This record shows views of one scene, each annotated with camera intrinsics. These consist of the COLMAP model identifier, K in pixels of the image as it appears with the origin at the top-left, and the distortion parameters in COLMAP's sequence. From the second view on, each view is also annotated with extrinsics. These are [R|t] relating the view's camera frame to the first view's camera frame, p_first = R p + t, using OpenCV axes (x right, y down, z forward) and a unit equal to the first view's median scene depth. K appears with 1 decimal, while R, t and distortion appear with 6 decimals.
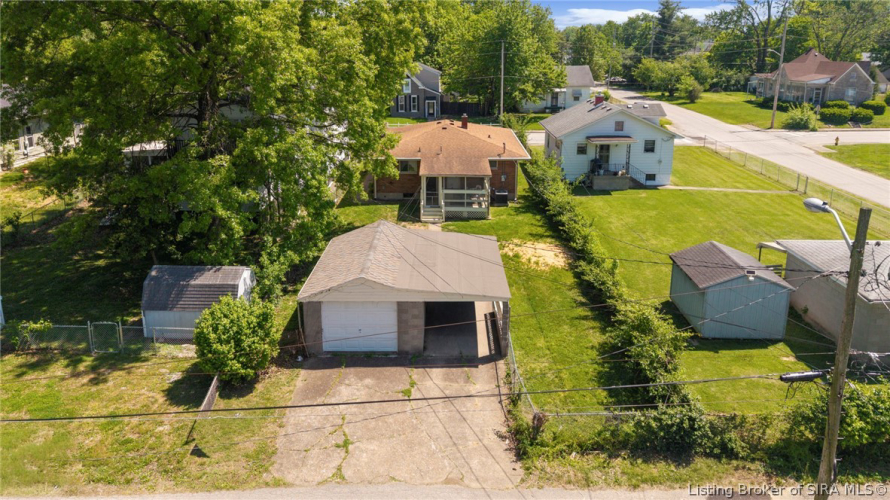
lens RADIAL K [[598.0, 0, 445.5], [0, 598.0, 247.5], [0, 0, 1]] dist [0.006046, -0.004656]
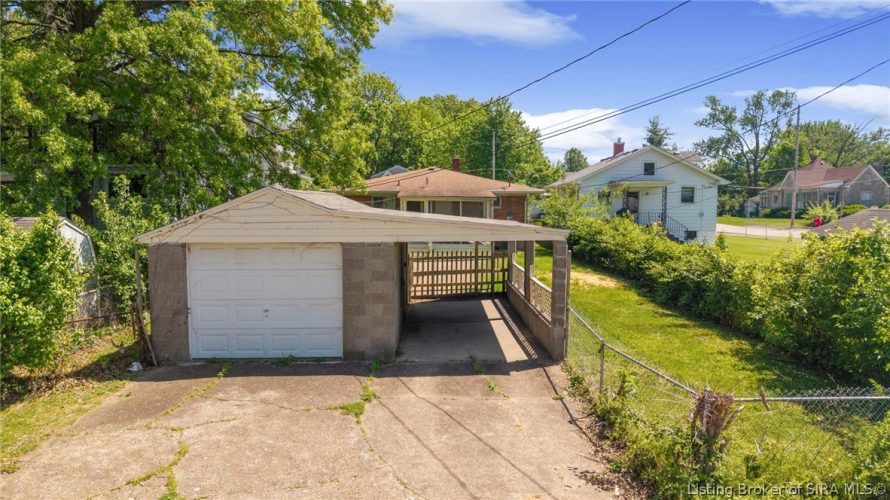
lens RADIAL K [[598.0, 0, 455.3], [0, 598.0, 294.8], [0, 0, 1]] dist [0.006046, -0.004656]
pose [[0.999021, -0.004065, 0.044045, -0.009120], [0.012645, 0.980459, -0.196317, 0.227228], [-0.042387, 0.196682, 0.979551, 0.511428]]
